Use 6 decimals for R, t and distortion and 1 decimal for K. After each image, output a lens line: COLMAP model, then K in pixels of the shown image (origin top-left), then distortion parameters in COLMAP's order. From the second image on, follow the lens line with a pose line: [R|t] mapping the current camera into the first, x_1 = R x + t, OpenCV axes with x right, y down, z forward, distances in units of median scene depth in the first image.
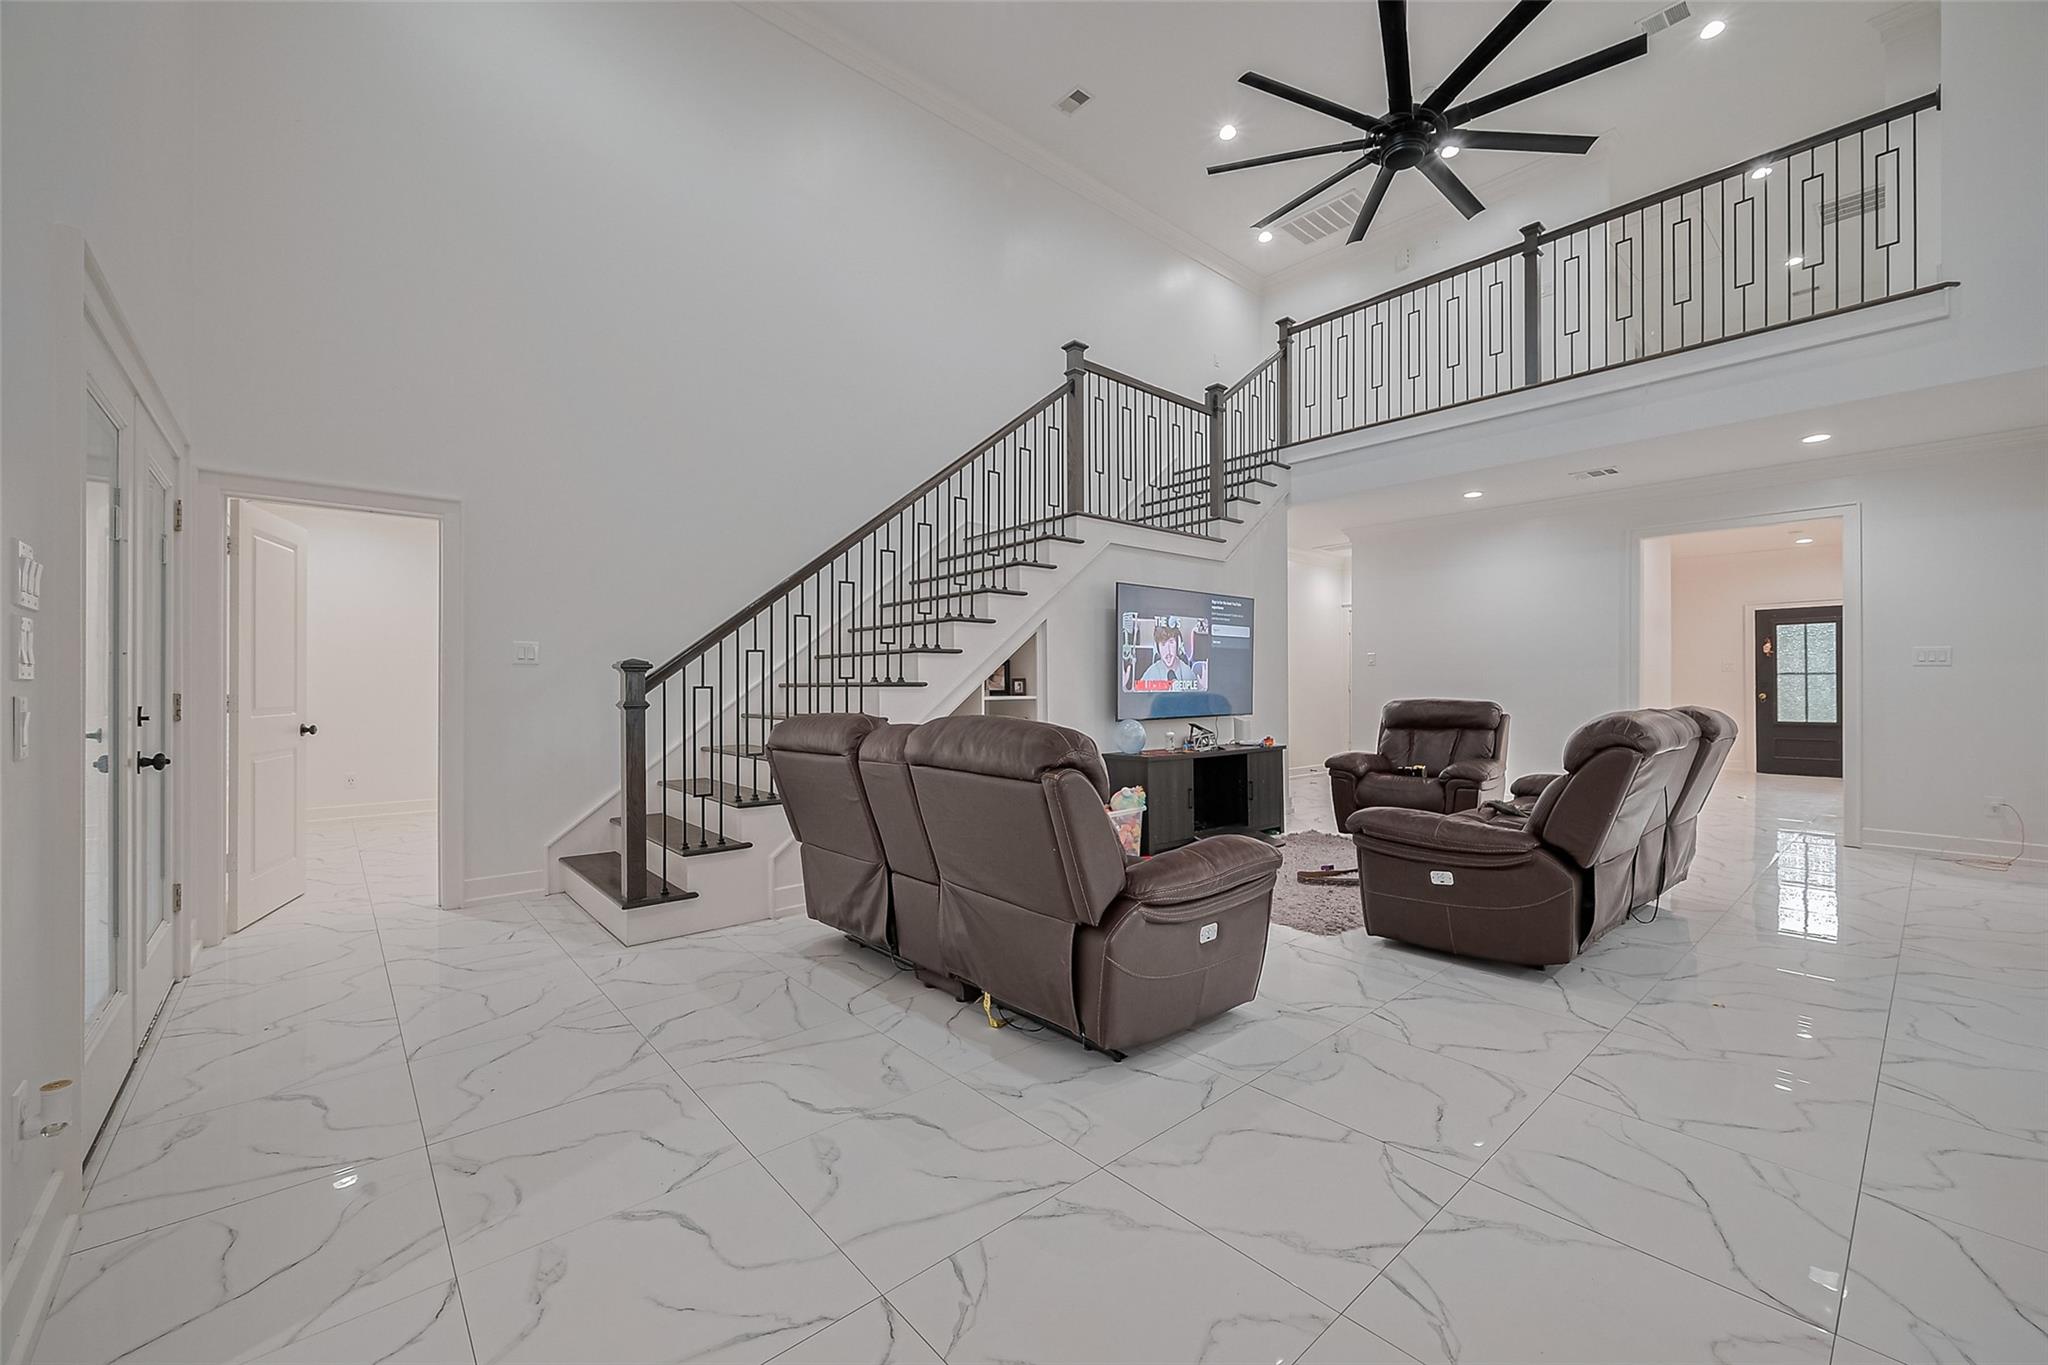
lens RADIAL K [[809.1, 0, 1022.7], [0, 809.1, 682.7], [0, 0, 1]] dist [0.001636, -0.000058]
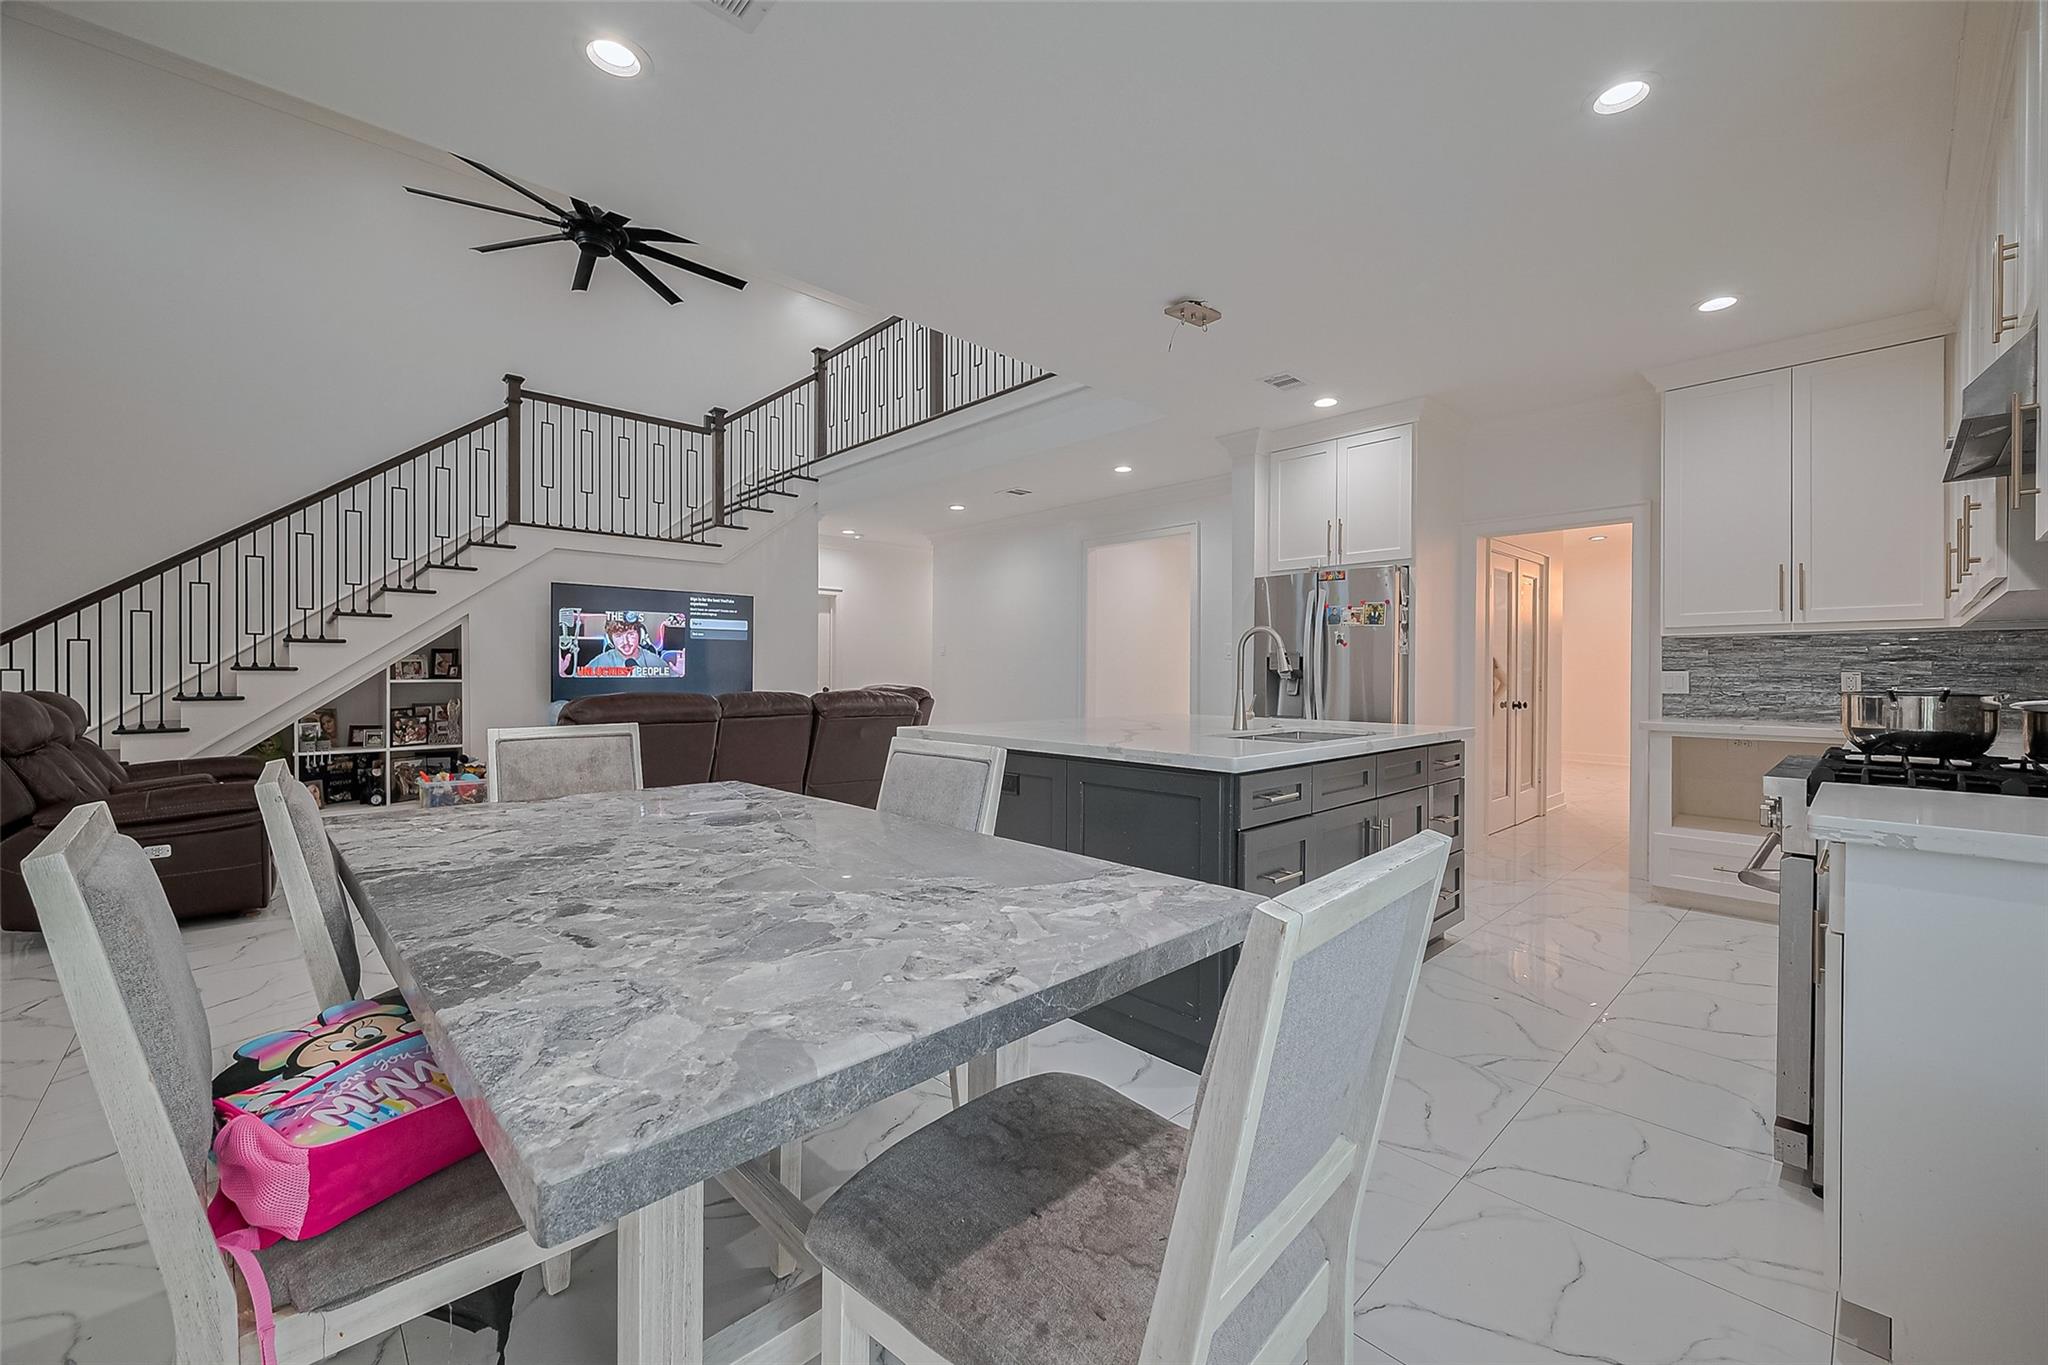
lens RADIAL K [[809.1, 0, 1022.3], [0, 809.1, 677.6], [0, 0, 1]] dist [0.001636, -0.000058]
pose [[0.998698, 0.005436, 0.050726, 0.685505], [-0.005954, 0.999932, 0.010057, -0.002836], [-0.050667, -0.010346, 0.998662, -0.183574]]
